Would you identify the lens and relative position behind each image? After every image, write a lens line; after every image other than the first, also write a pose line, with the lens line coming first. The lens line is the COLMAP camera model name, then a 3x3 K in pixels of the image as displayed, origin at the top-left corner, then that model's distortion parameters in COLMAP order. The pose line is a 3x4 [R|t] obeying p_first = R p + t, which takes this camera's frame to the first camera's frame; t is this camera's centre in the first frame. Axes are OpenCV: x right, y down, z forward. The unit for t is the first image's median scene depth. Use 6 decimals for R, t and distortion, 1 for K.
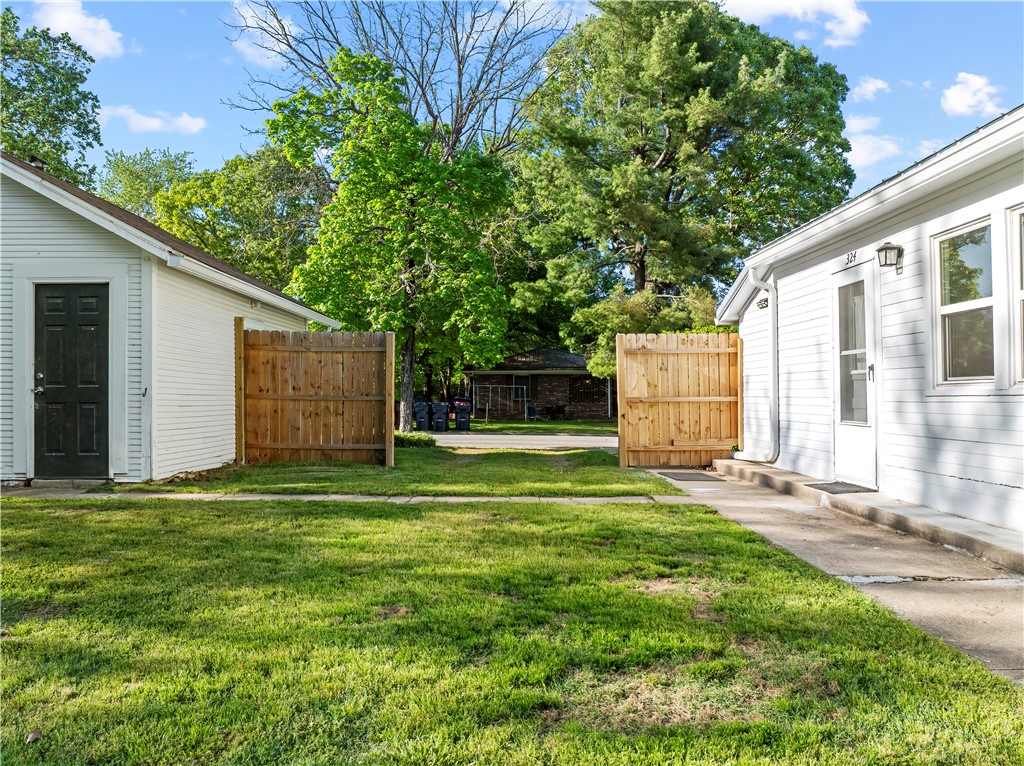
lens RADIAL K [[732.9, 0, 512.0], [0, 732.9, 382.2], [0, 0, 1]] dist [-0.007166, -0.001193]
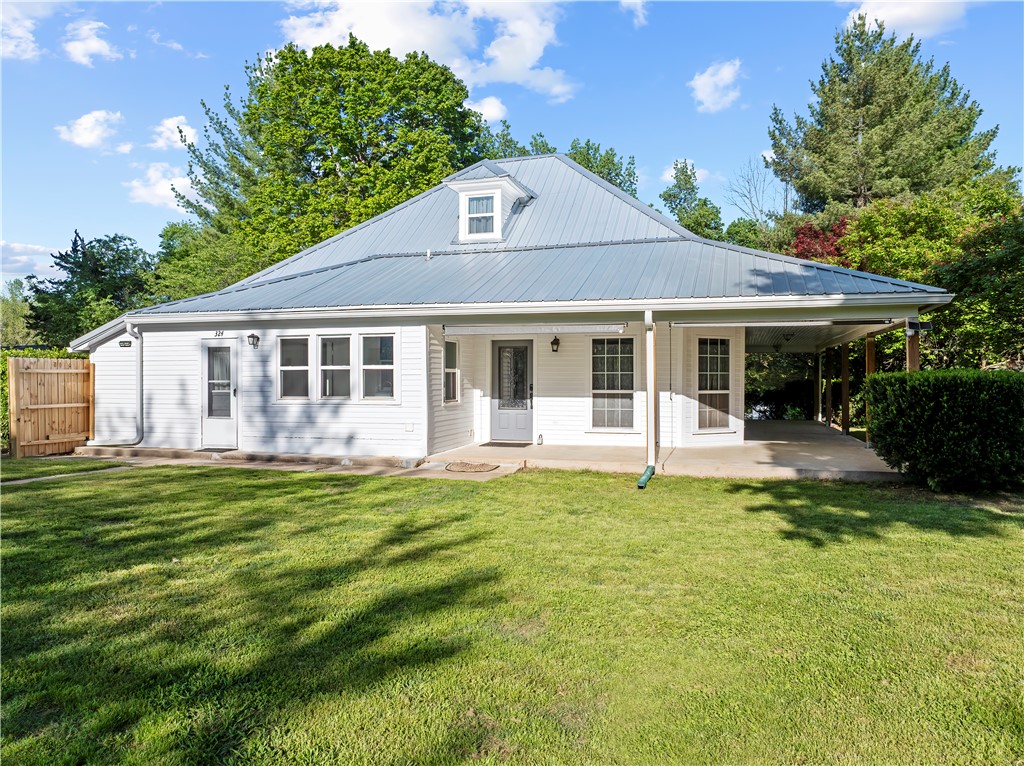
lens RADIAL K [[732.9, 0, 512.2], [0, 732.9, 384.2], [0, 0, 1]] dist [-0.007166, -0.001193]
pose [[0.328763, 0.000553, 0.944412, -0.793377], [-0.019042, 0.999800, 0.006043, -0.042895], [-0.944221, -0.019970, 0.328707, -0.276929]]
